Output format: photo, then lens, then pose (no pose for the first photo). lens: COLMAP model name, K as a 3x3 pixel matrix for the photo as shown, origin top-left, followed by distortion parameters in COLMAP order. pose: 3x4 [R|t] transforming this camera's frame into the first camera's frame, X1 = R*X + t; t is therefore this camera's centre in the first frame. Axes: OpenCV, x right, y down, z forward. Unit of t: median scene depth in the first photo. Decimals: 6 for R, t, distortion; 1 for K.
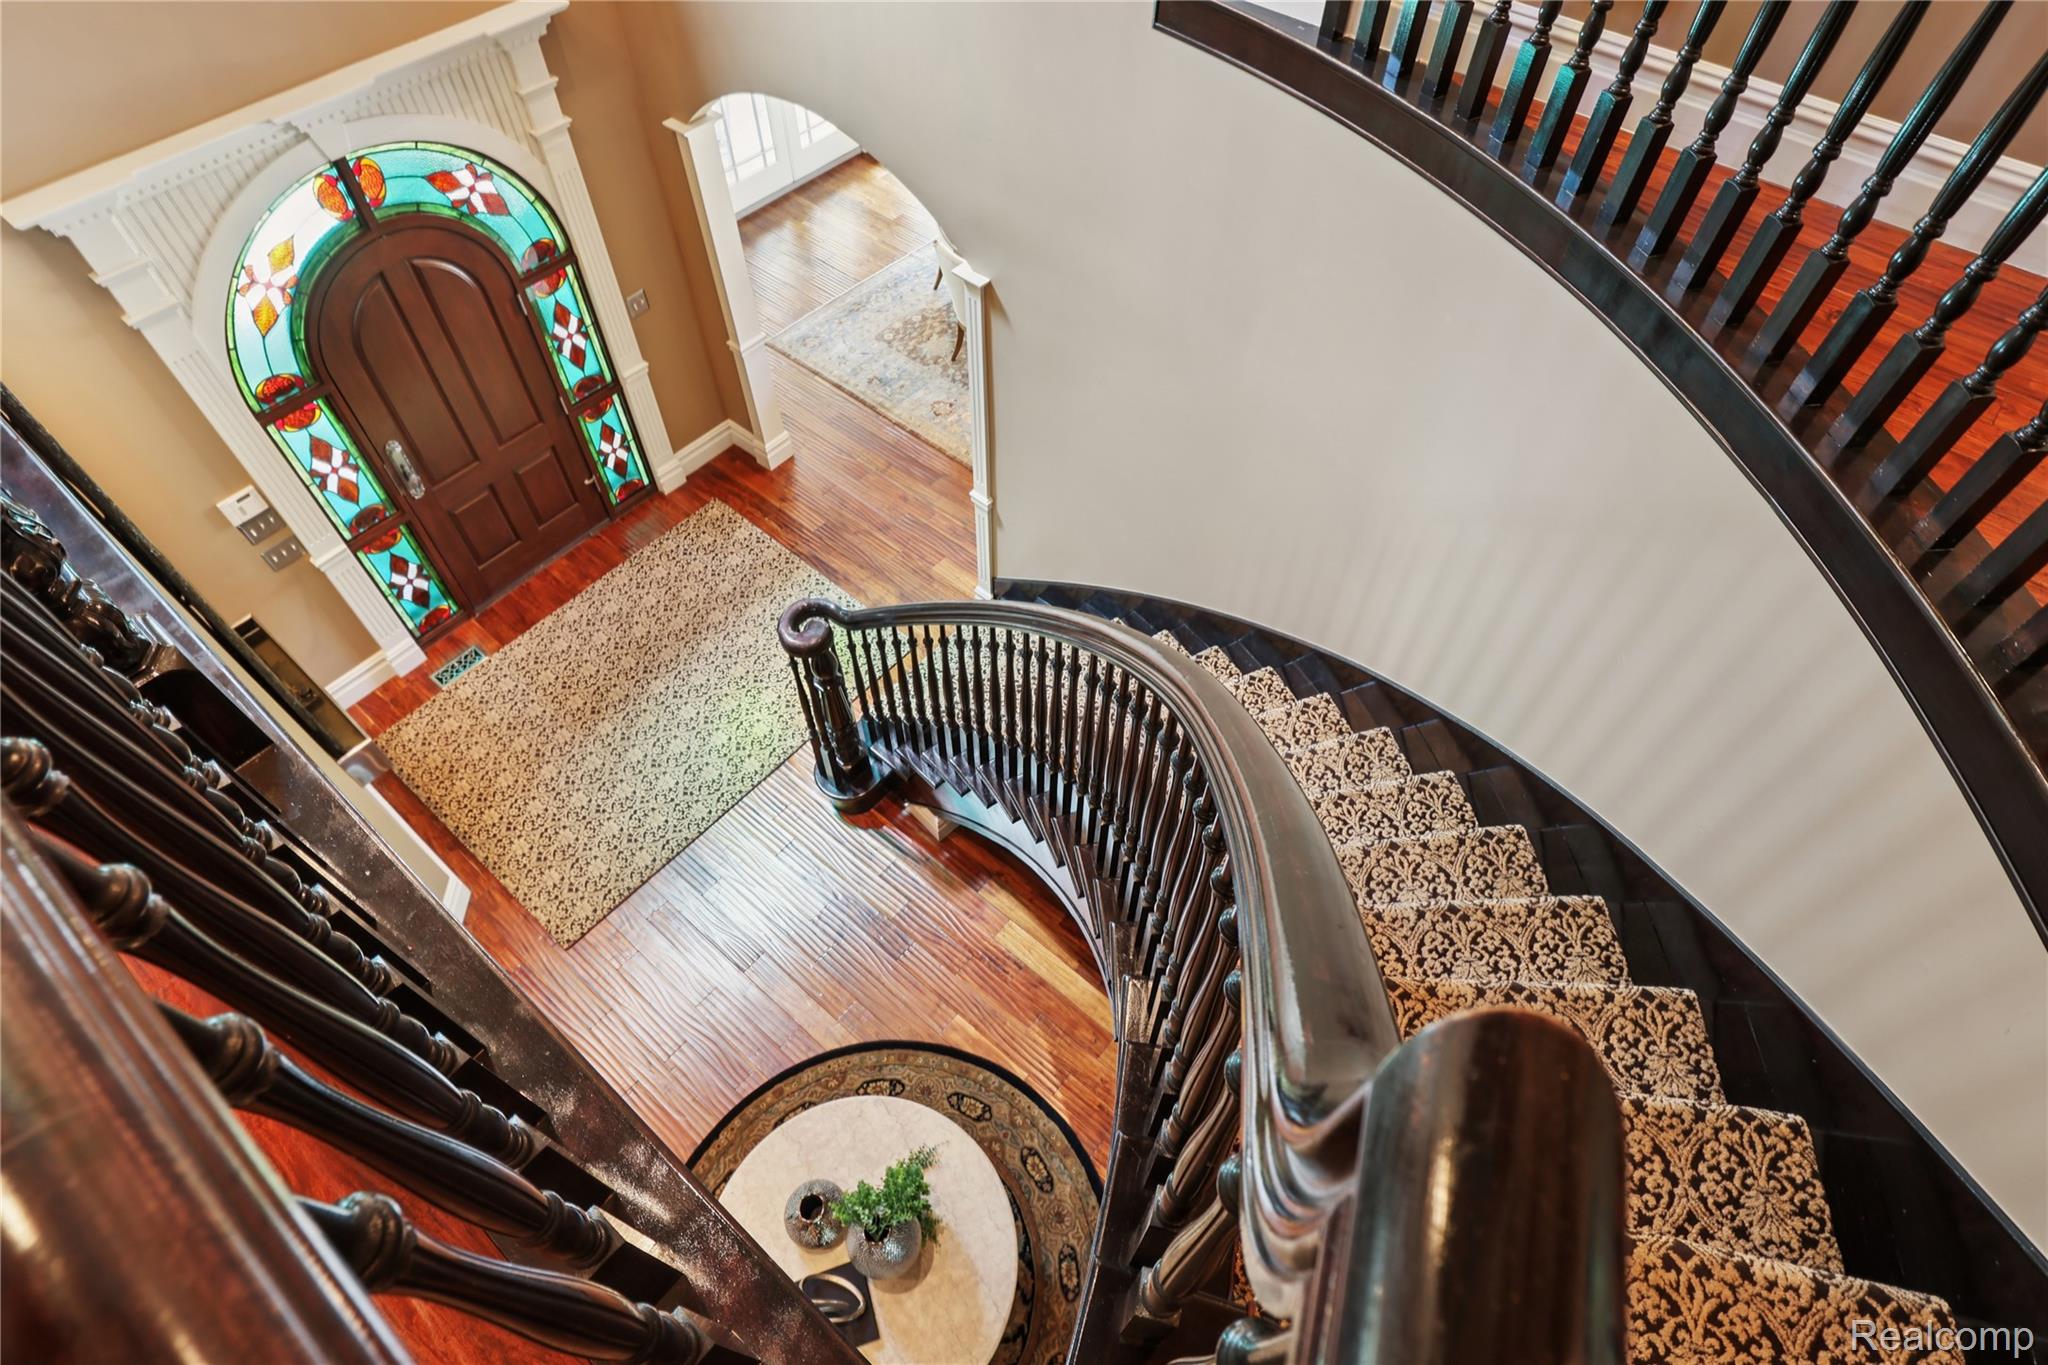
lens RADIAL K [[1082.8, 0, 1024.0], [0, 1082.8, 682.5], [0, 0, 1]] dist [-0.001882, -0.000645]
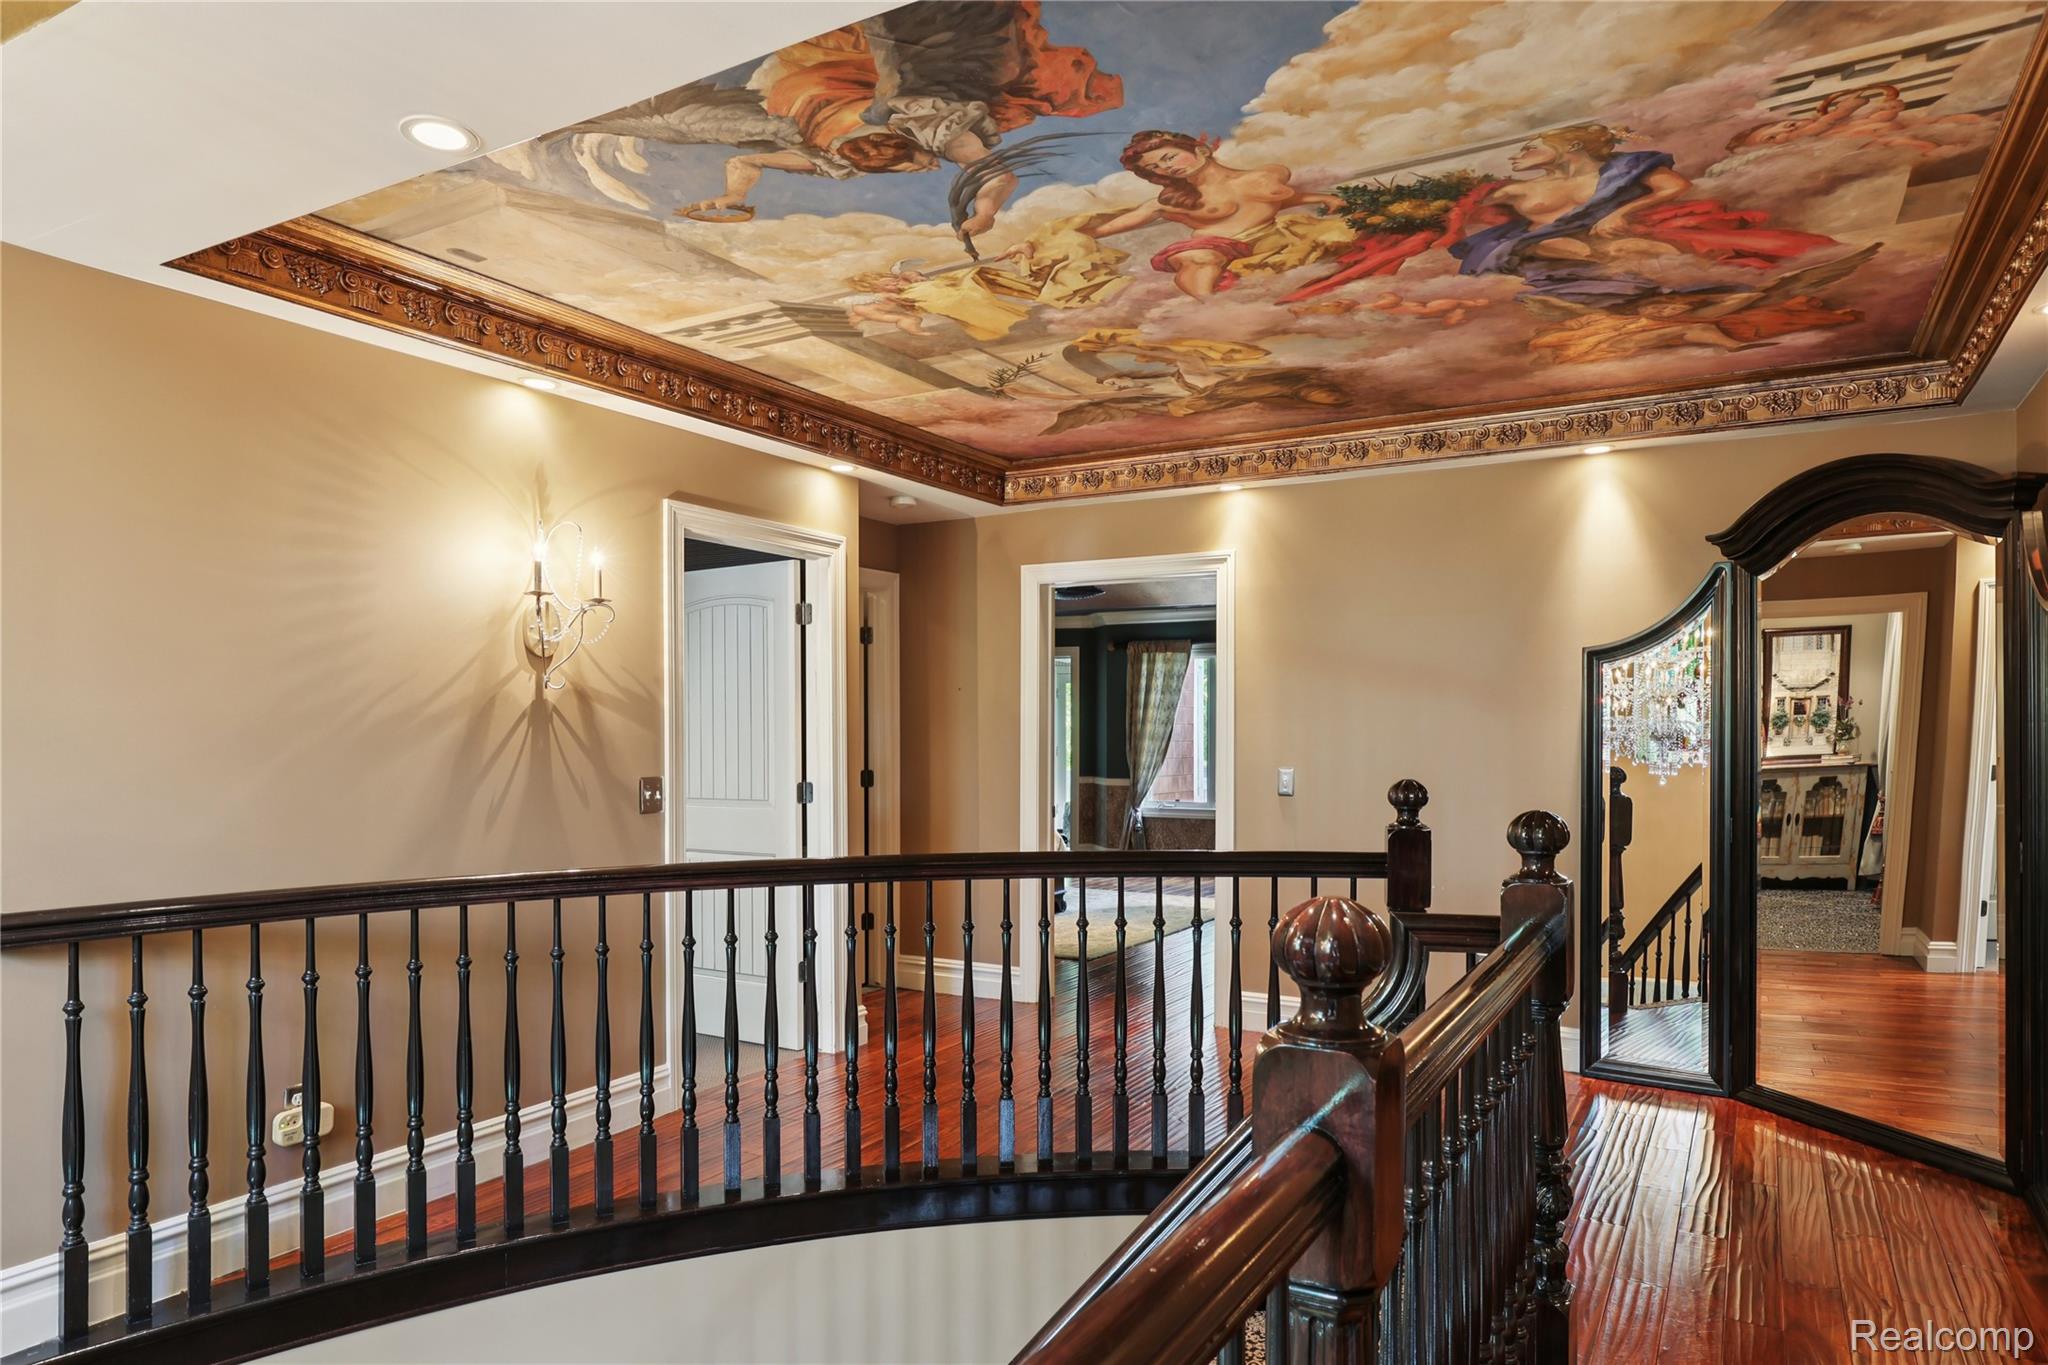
lens RADIAL K [[1291.9, 0, 1024.0], [0, 1291.9, 682.5], [0, 0, 1]] dist [-0.000962, -0.001183]
pose [[-0.185510, -0.017823, 0.982481, -1.025914], [0.794921, 0.585041, 0.160709, -0.621541], [-0.577656, 0.810808, -0.094363, 0.345181]]
